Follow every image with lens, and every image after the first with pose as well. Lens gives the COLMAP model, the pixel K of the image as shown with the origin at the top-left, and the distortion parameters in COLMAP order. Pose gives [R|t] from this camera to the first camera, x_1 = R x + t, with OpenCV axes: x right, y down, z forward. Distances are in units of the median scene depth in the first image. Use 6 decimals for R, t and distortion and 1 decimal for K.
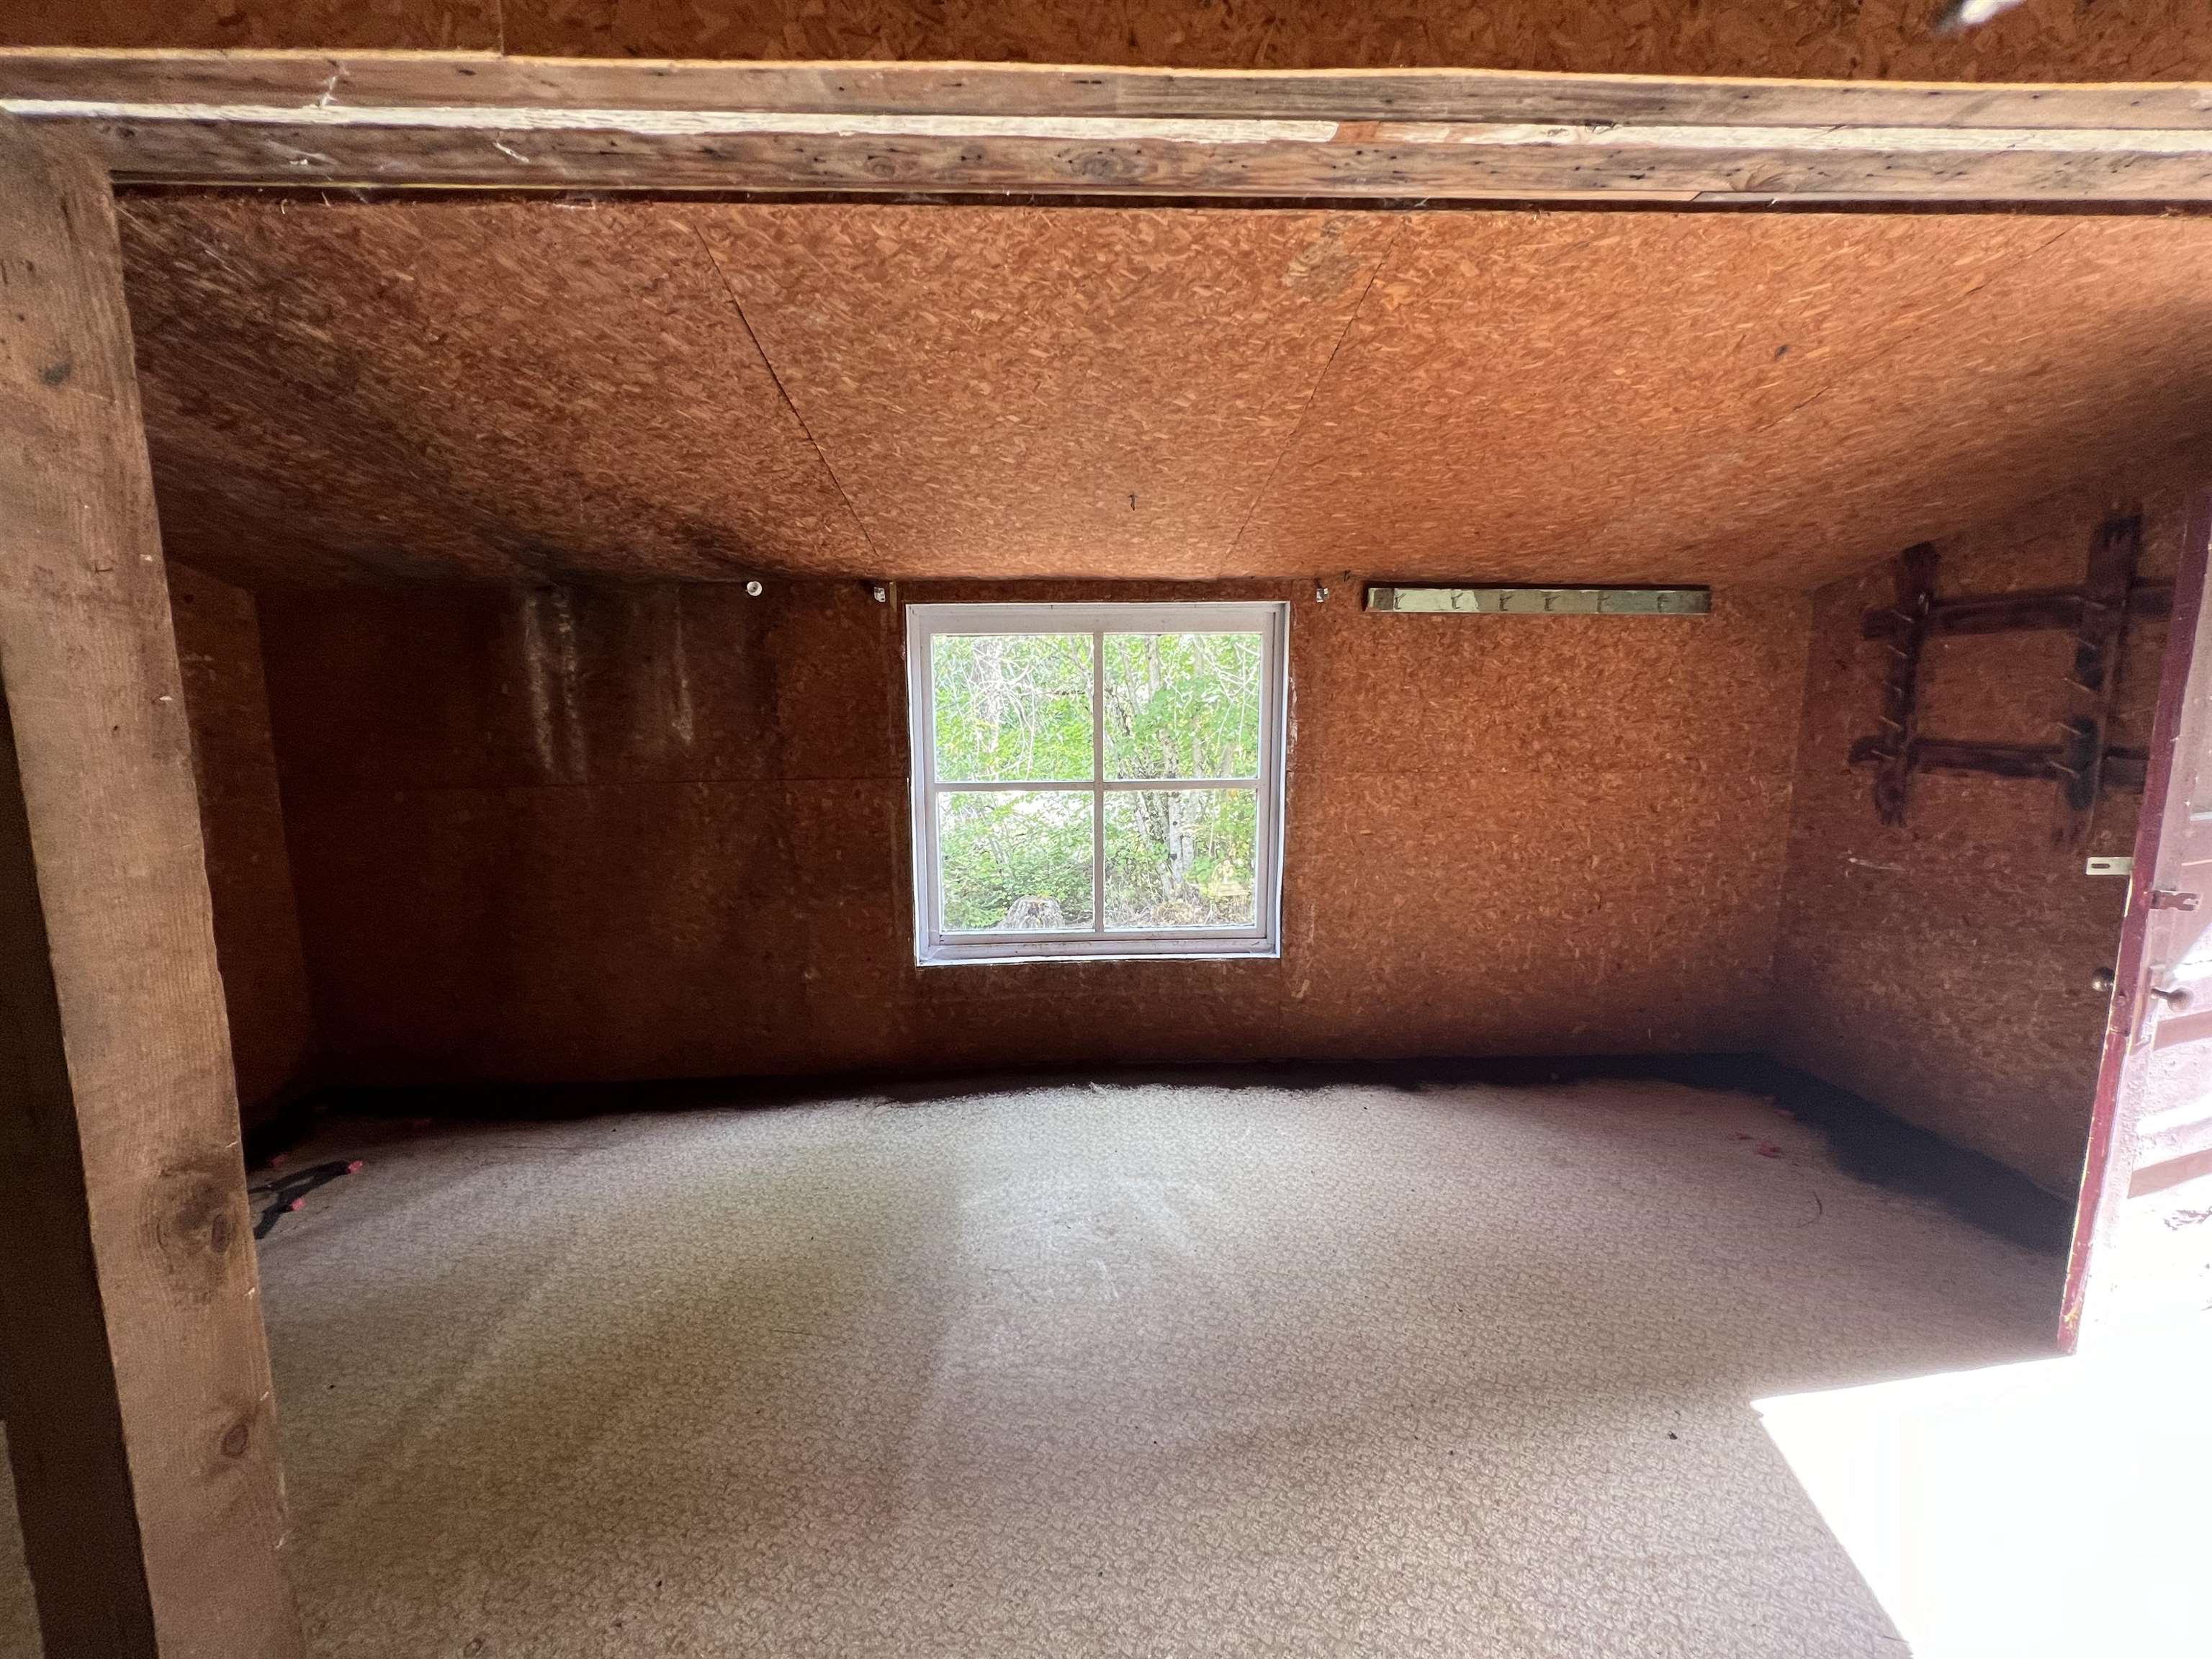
lens RADIAL K [[887.6, 0, 1100.0], [0, 887.6, 822.6], [0, 0, 1]] dist [-0.001769, 0.000153]
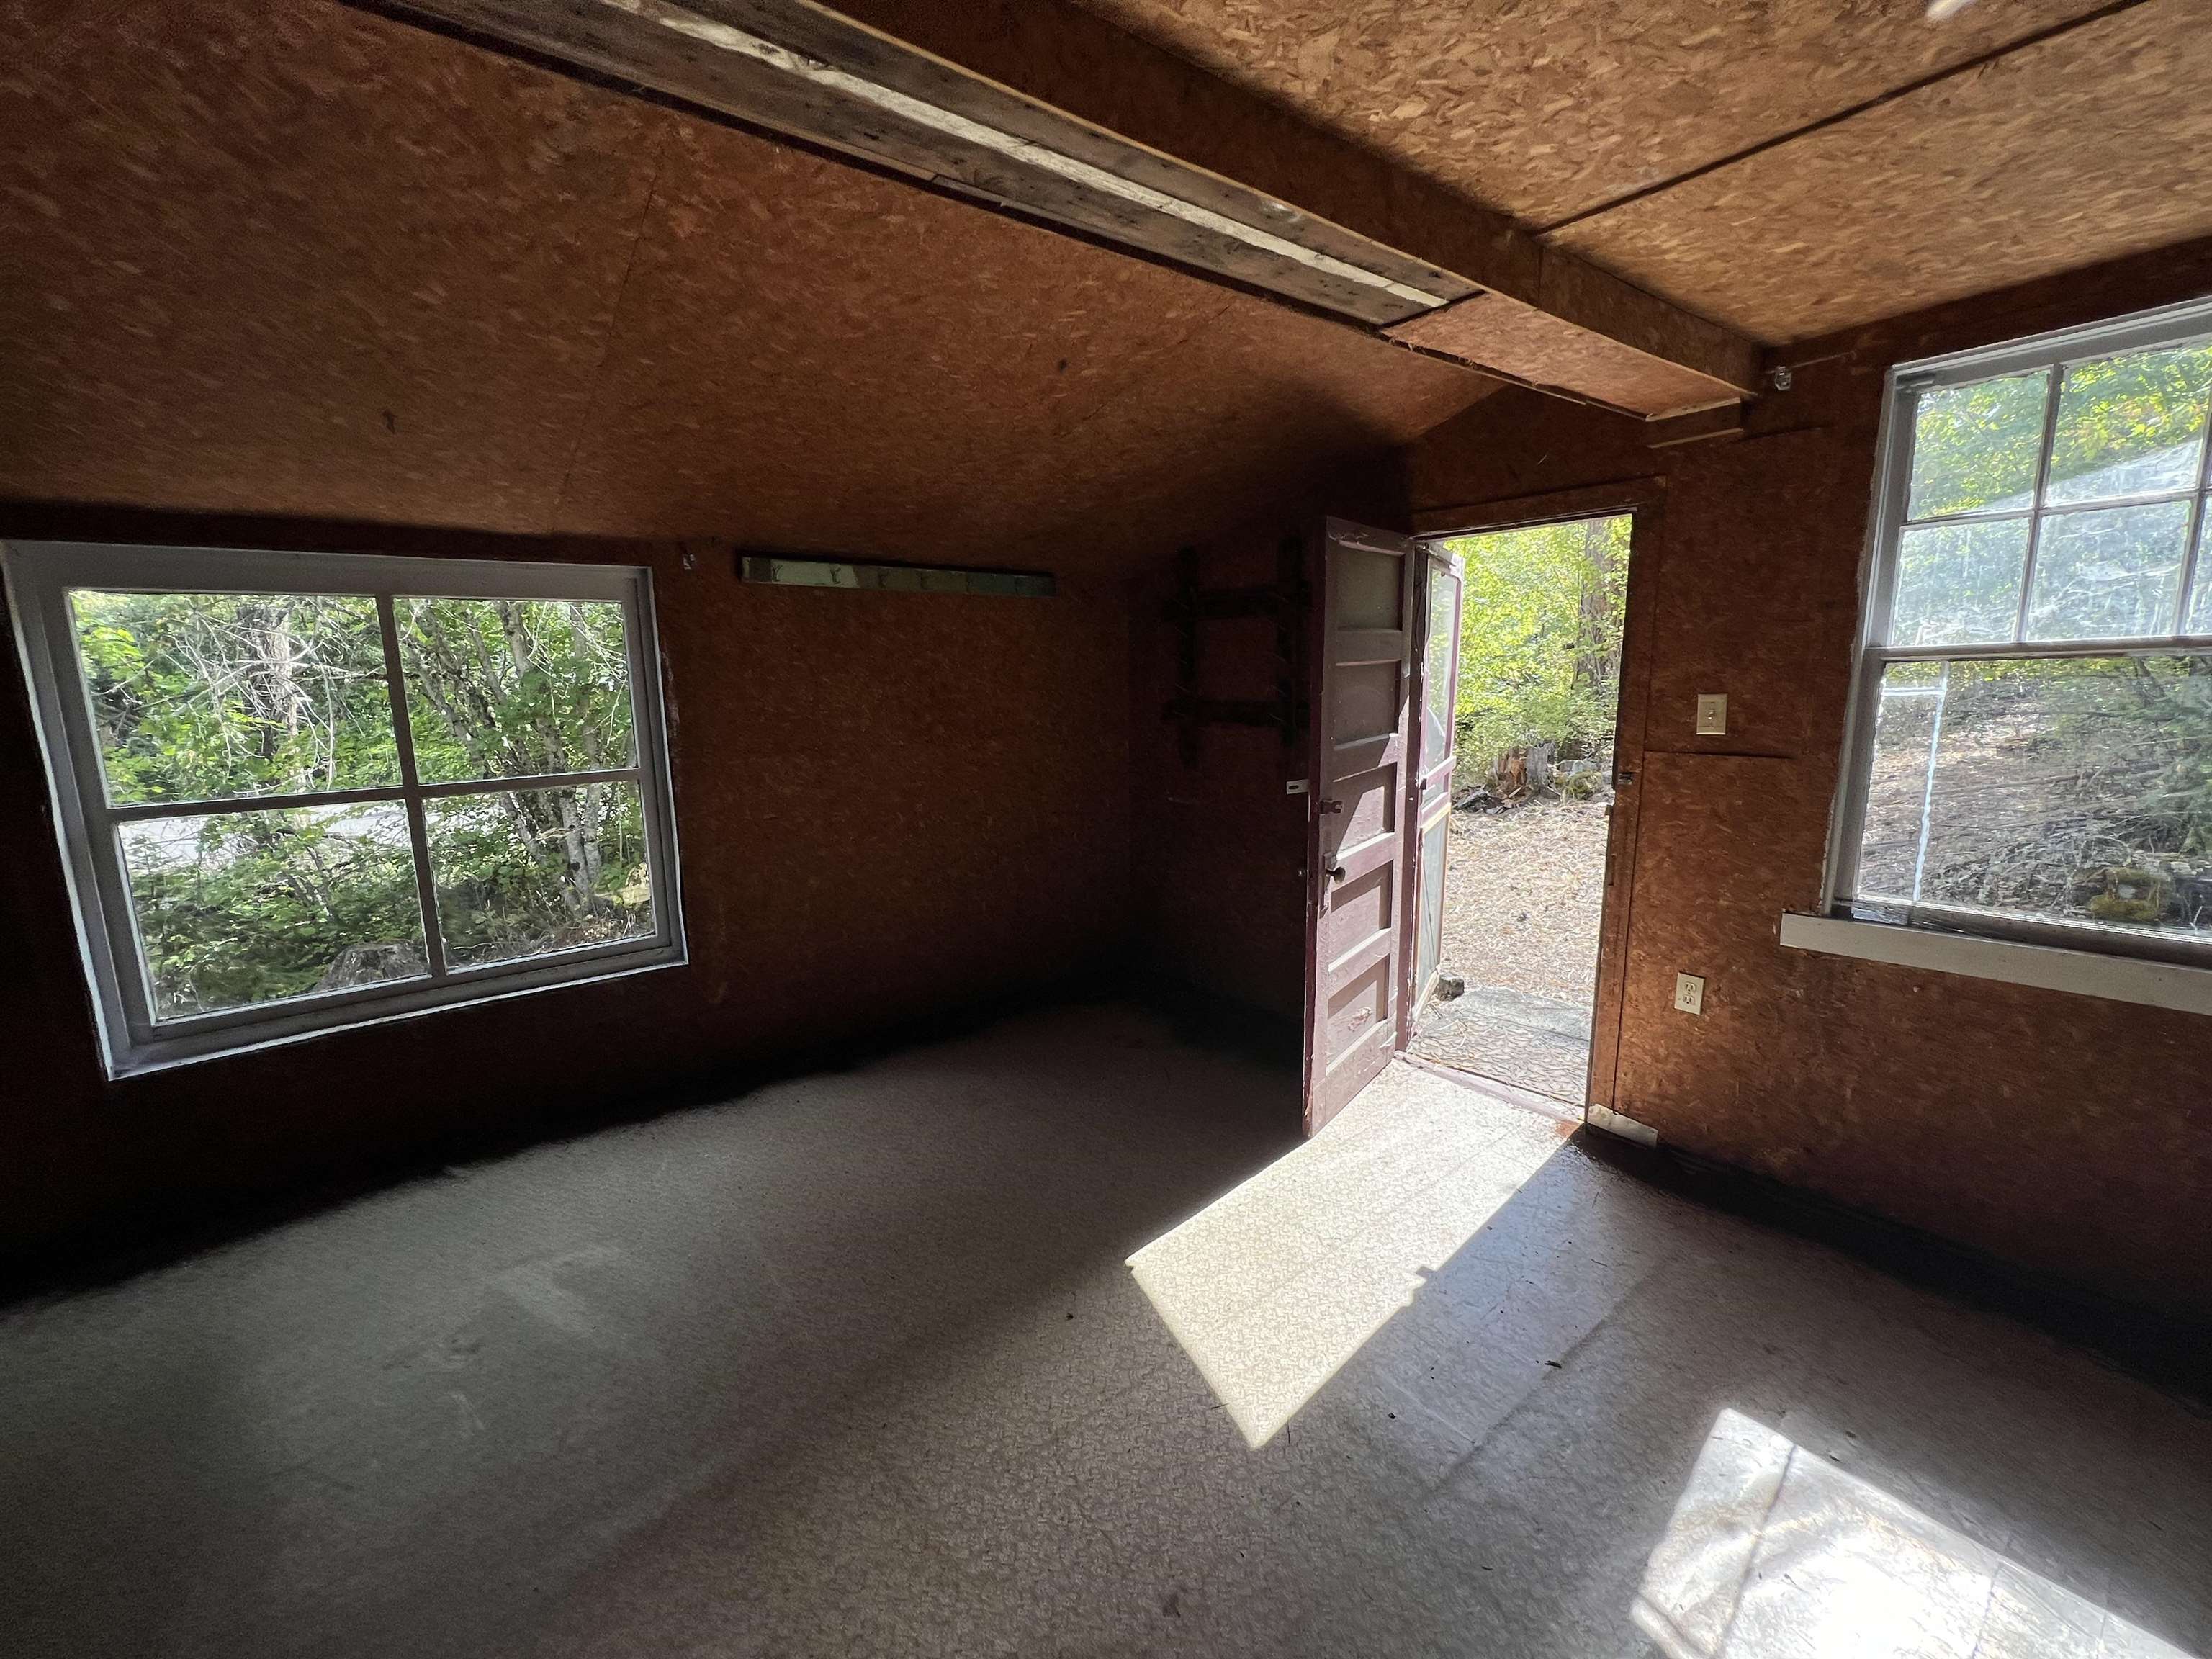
lens RADIAL K [[893.3, 0, 1099.6], [0, 893.3, 824.3], [0, 0, 1]] dist [-0.002184, 0.000096]
pose [[0.820494, -0.107517, 0.561453, 0.079173], [0.094630, 0.994149, 0.052088, 0.004555], [-0.563768, 0.010392, 0.825868, 0.017818]]
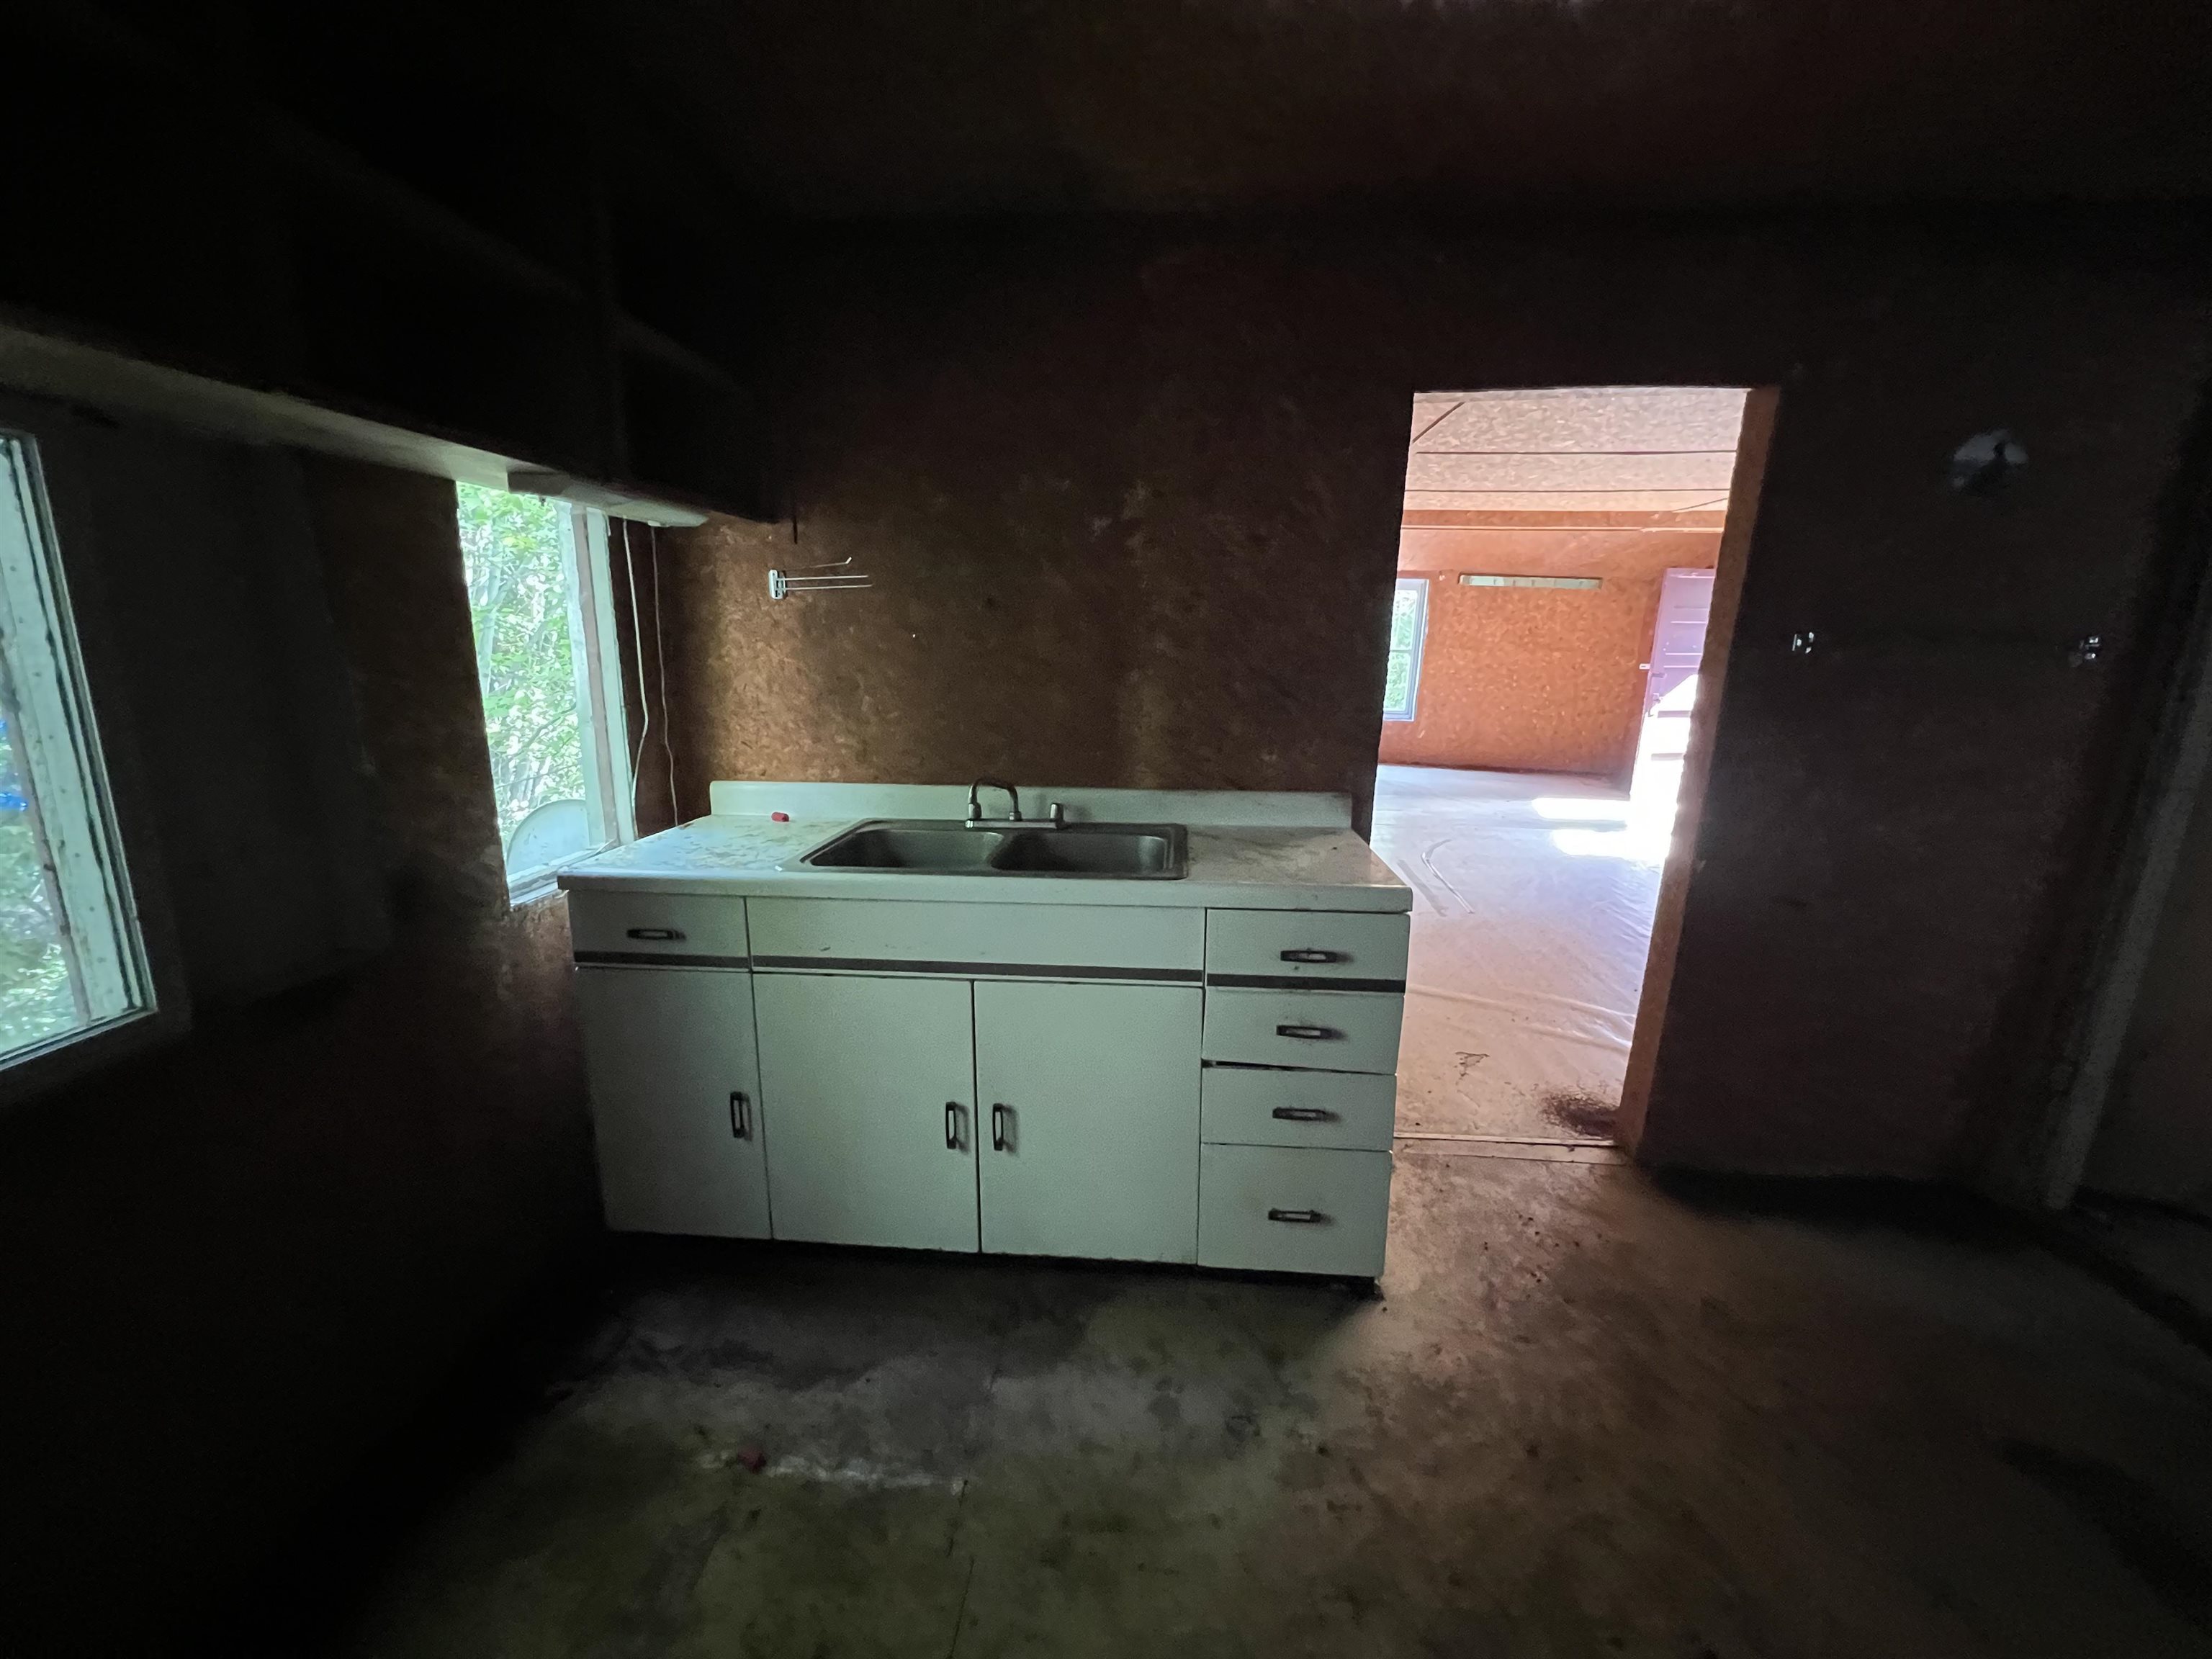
lens RADIAL K [[893.3, 0, 1106.4], [0, 893.3, 825.3], [0, 0, 1]] dist [-0.002184, 0.000096]
pose [[0.991362, 0.058927, -0.117171, -0.567381], [-0.048864, 0.995011, 0.086976, 0.430996], [0.121711, -0.080500, 0.989296, -2.659669]]
